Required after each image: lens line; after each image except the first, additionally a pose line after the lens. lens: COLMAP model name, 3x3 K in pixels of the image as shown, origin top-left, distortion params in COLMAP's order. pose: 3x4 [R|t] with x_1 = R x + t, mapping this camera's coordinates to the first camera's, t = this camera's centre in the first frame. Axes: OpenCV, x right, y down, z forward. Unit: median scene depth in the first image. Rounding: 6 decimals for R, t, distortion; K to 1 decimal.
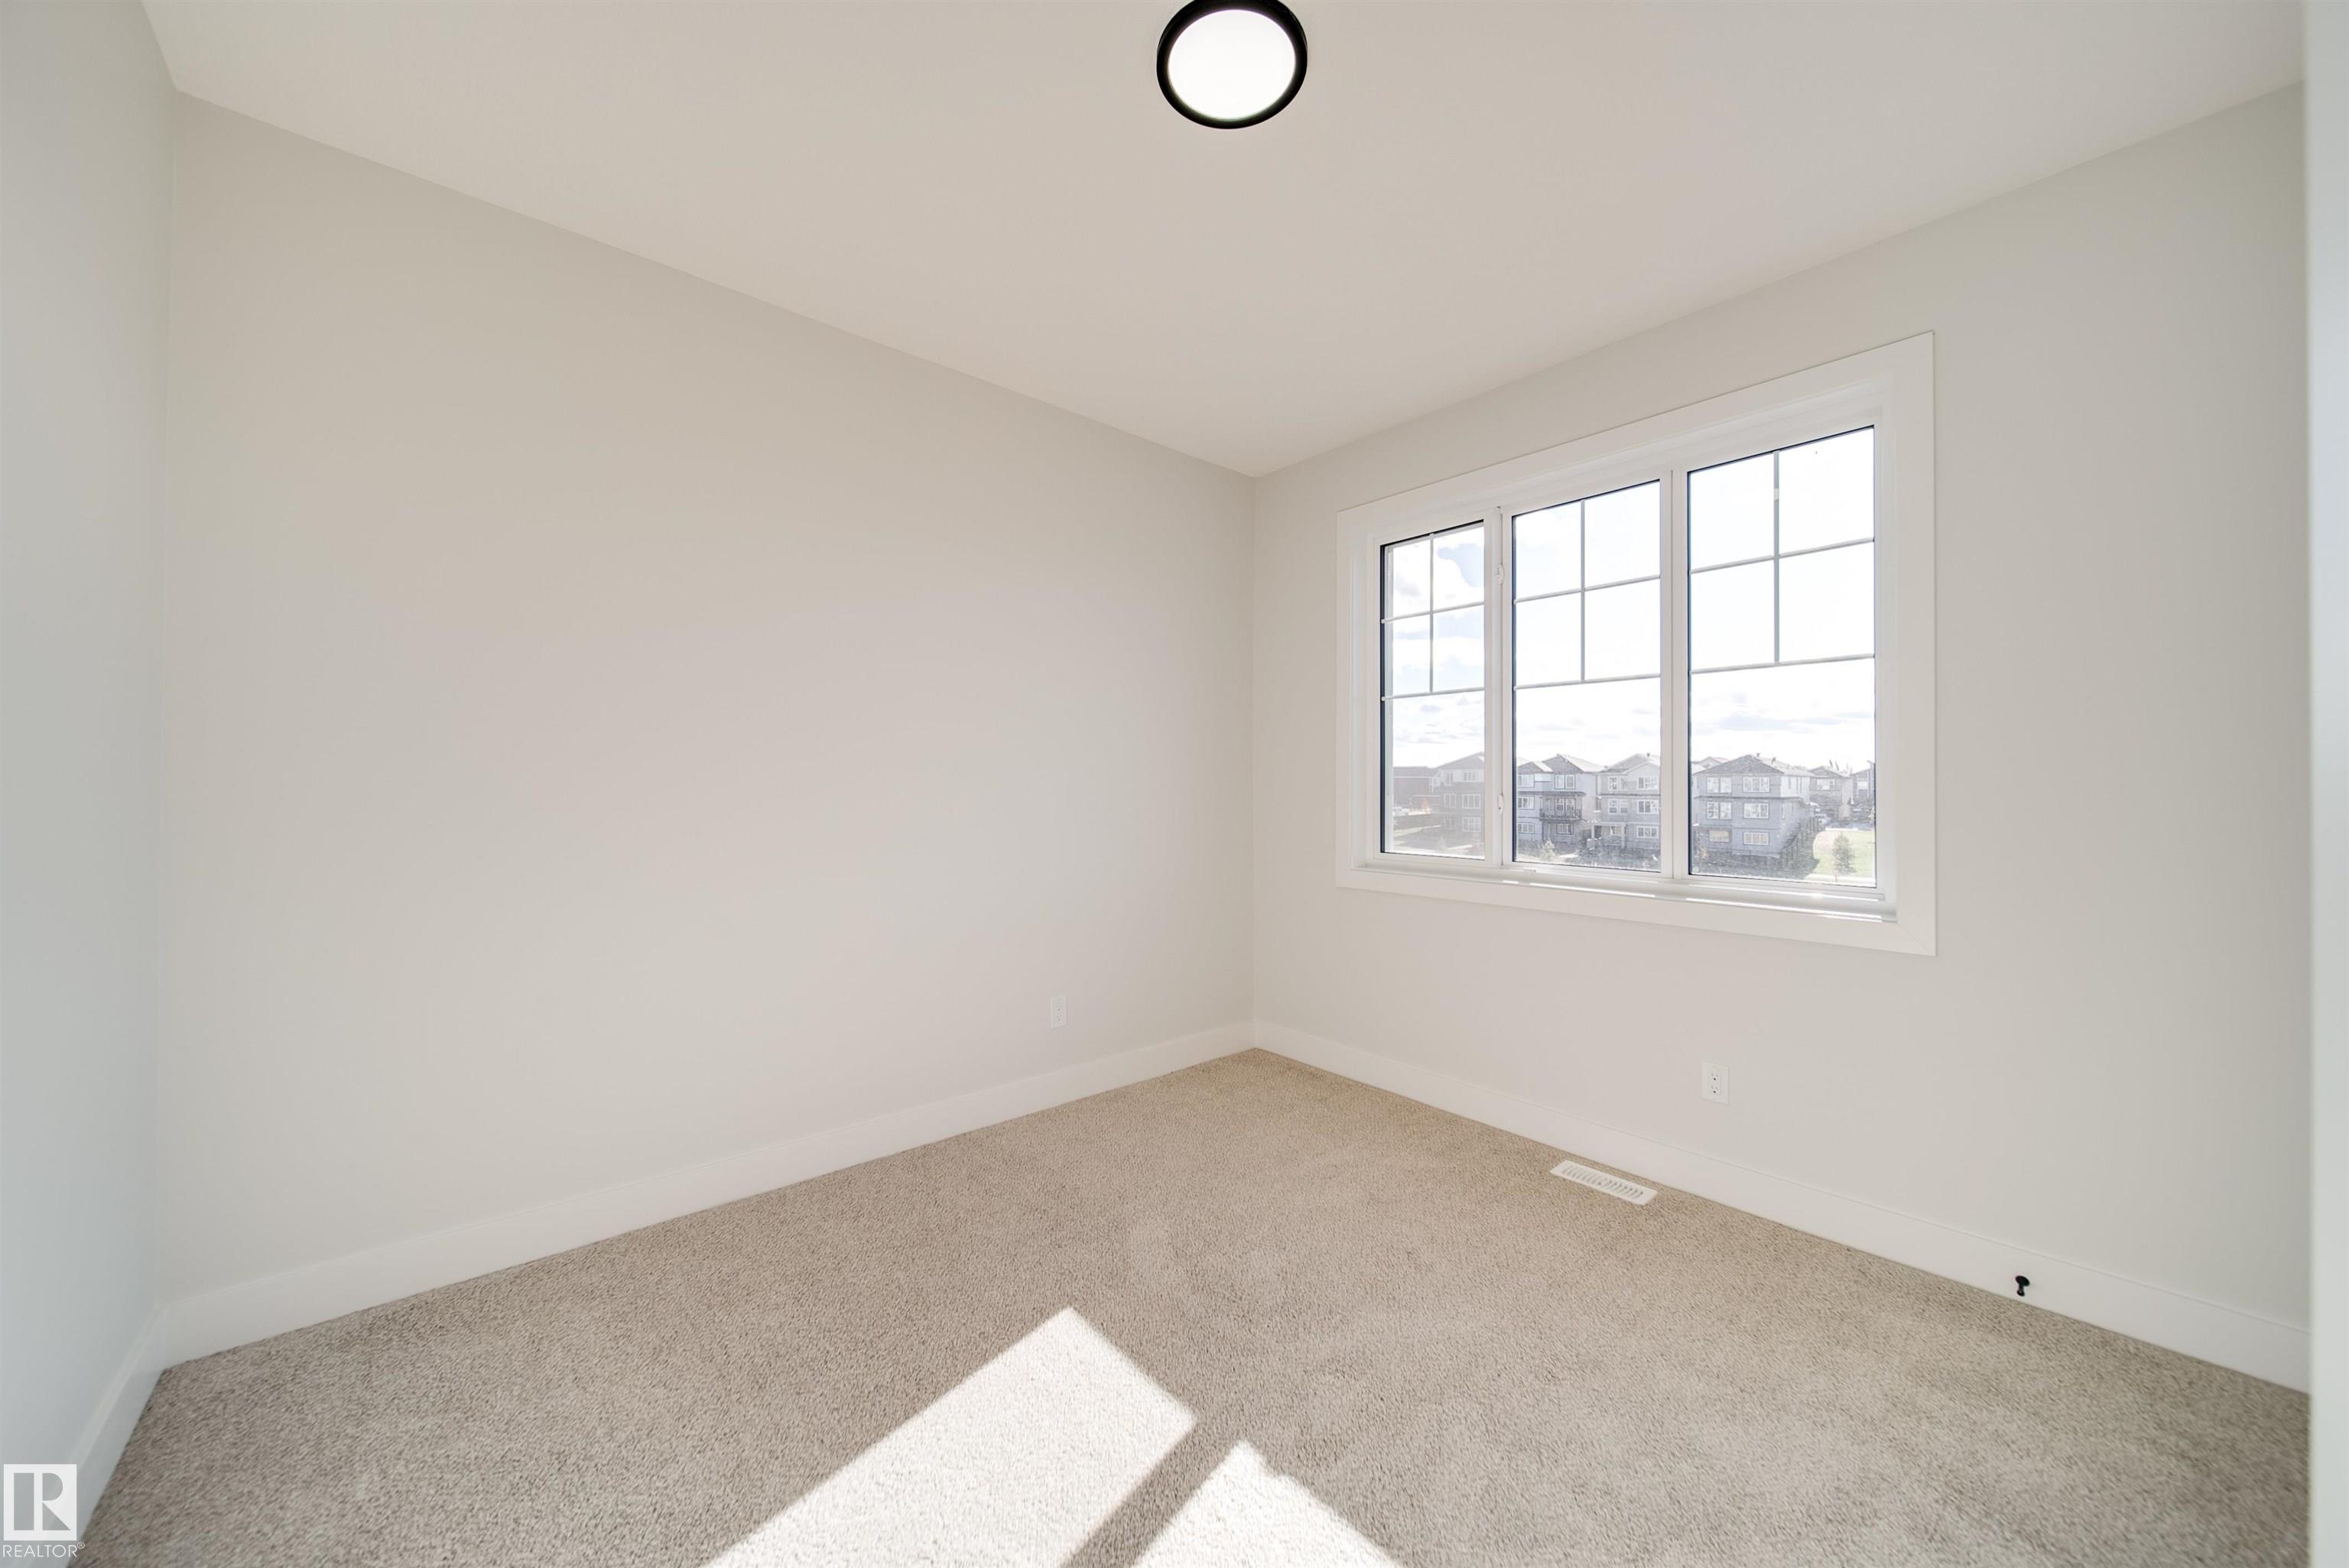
lens RADIAL K [[821.8, 0, 1170.8], [0, 821.8, 789.2], [0, 0, 1]] dist [0.000257, -0.003132]
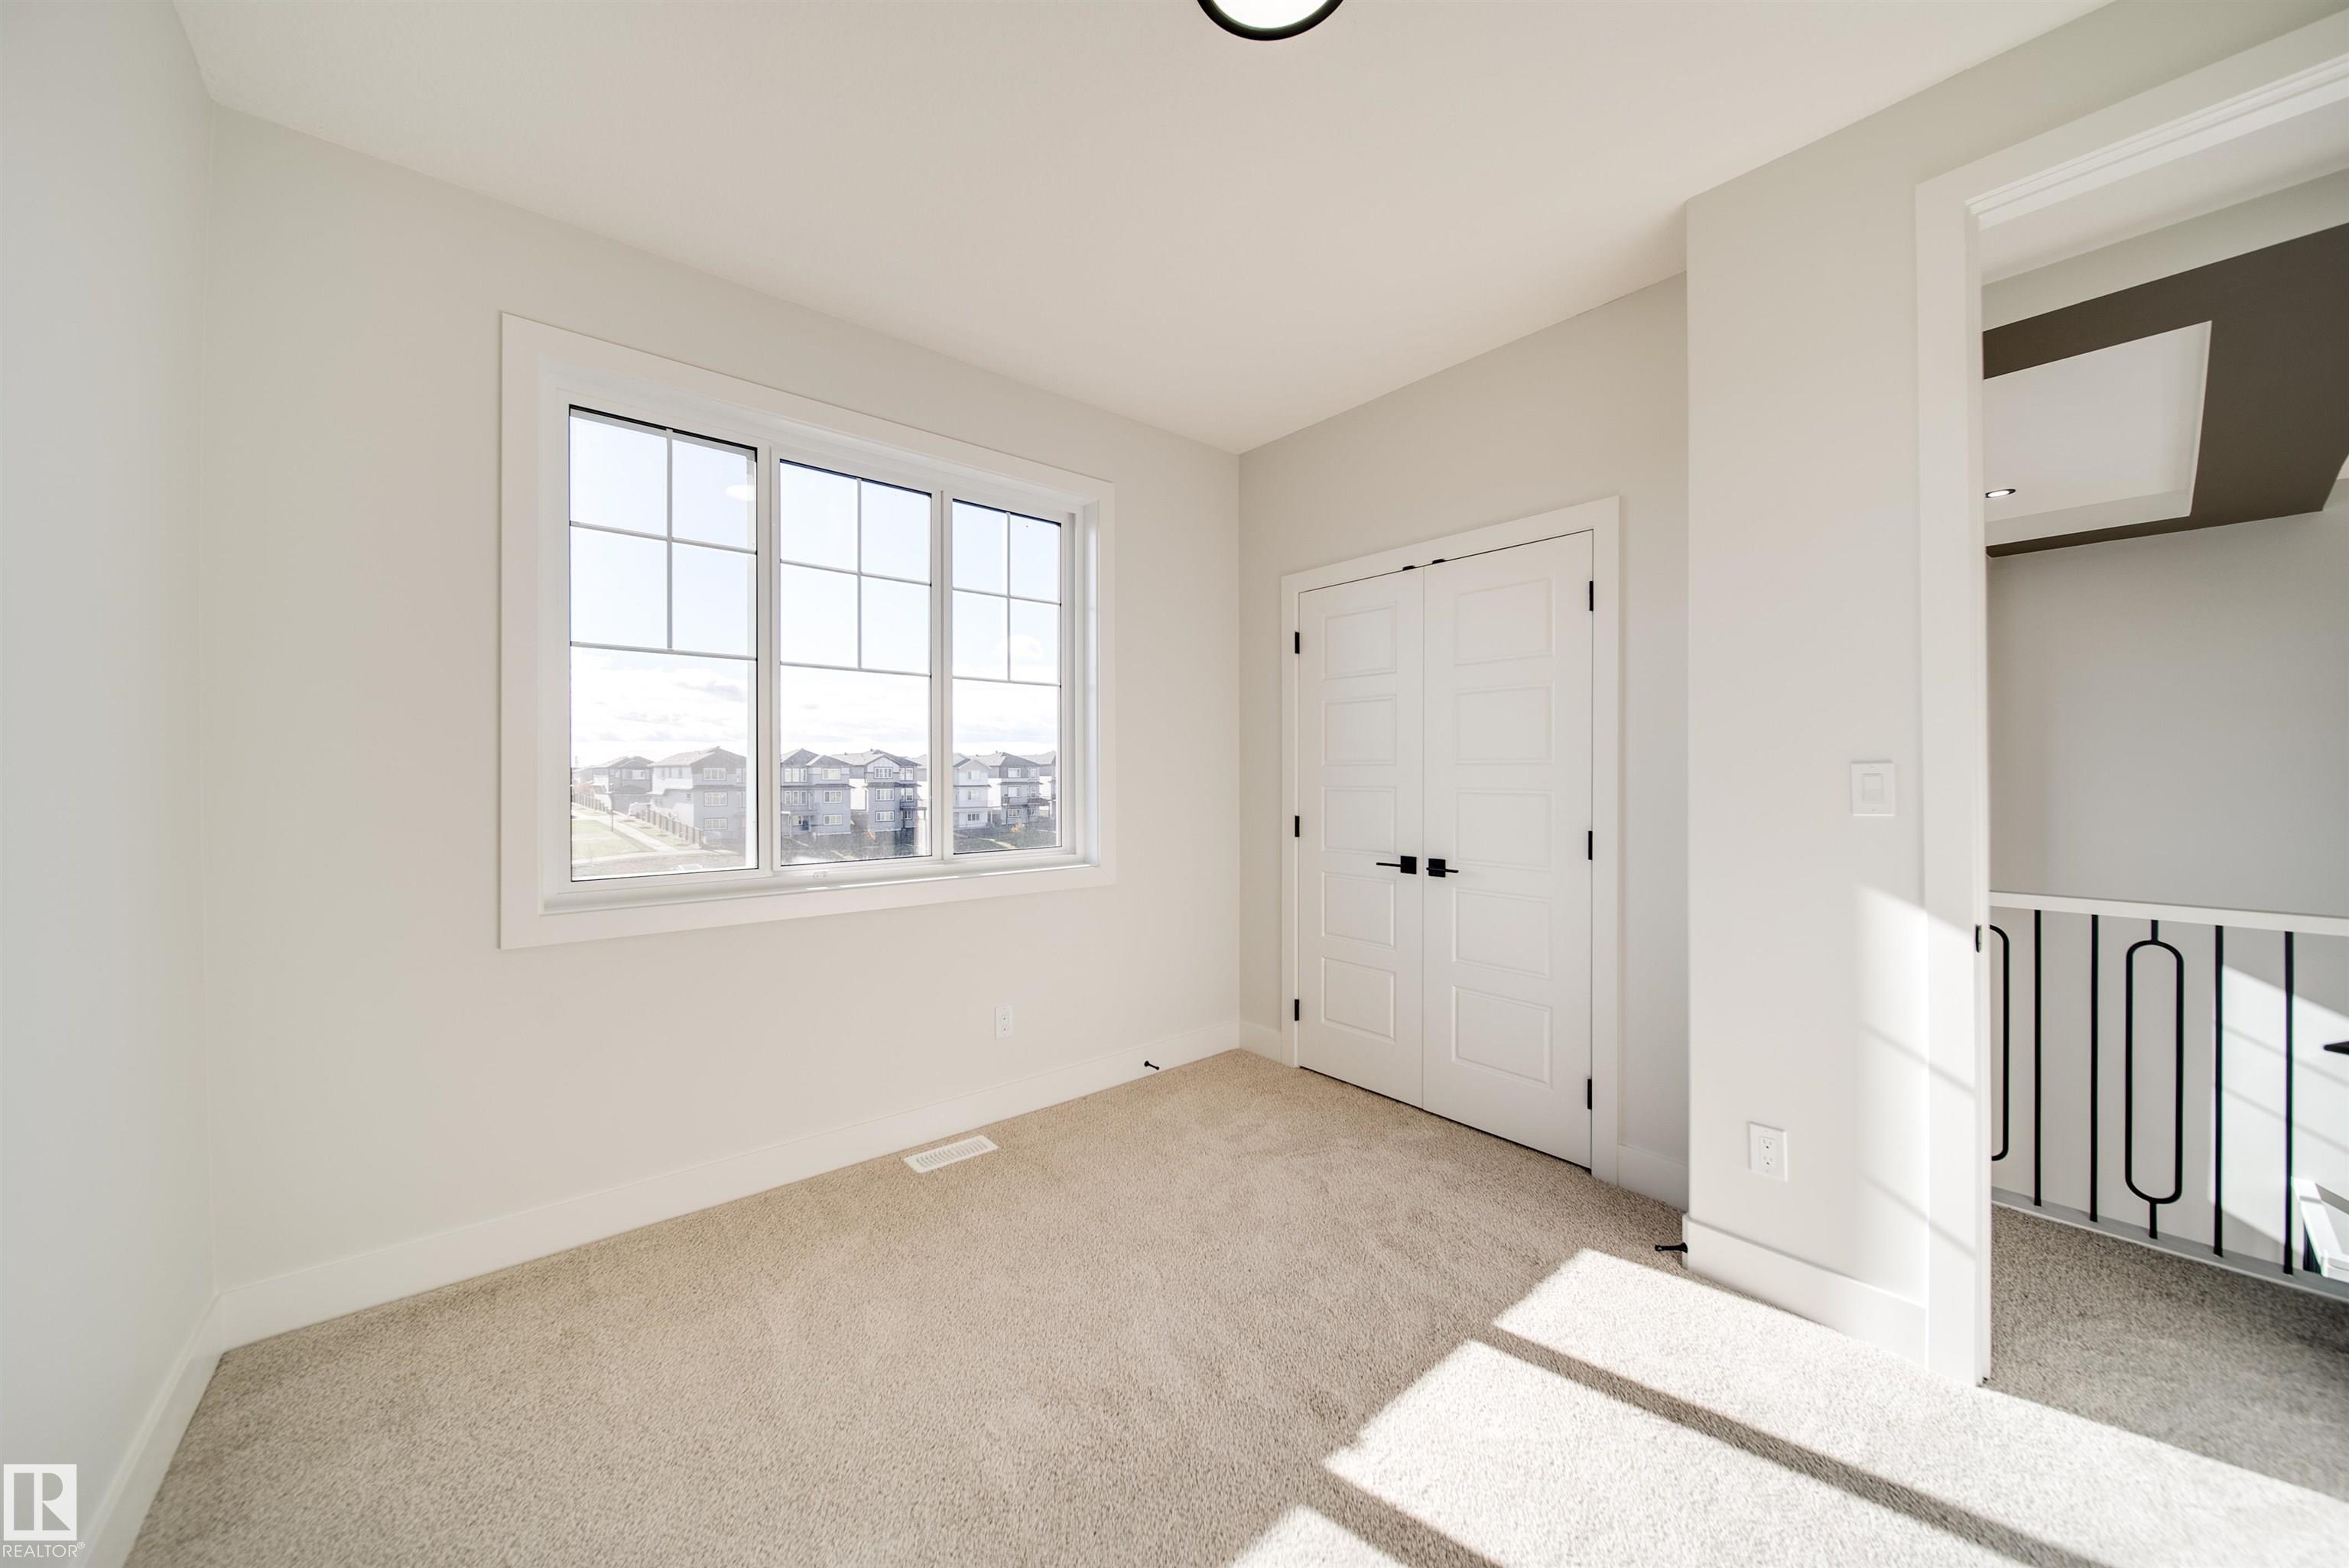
lens RADIAL K [[828.2, 0, 1174.7], [0, 828.2, 768.2], [0, 0, 1]] dist [0.001380, -0.003887]
pose [[0.009132, 0.003391, 0.999953, -0.519802], [0.006590, 0.999972, -0.003452, -0.009497], [-0.999937, 0.006621, 0.009109, 0.683914]]
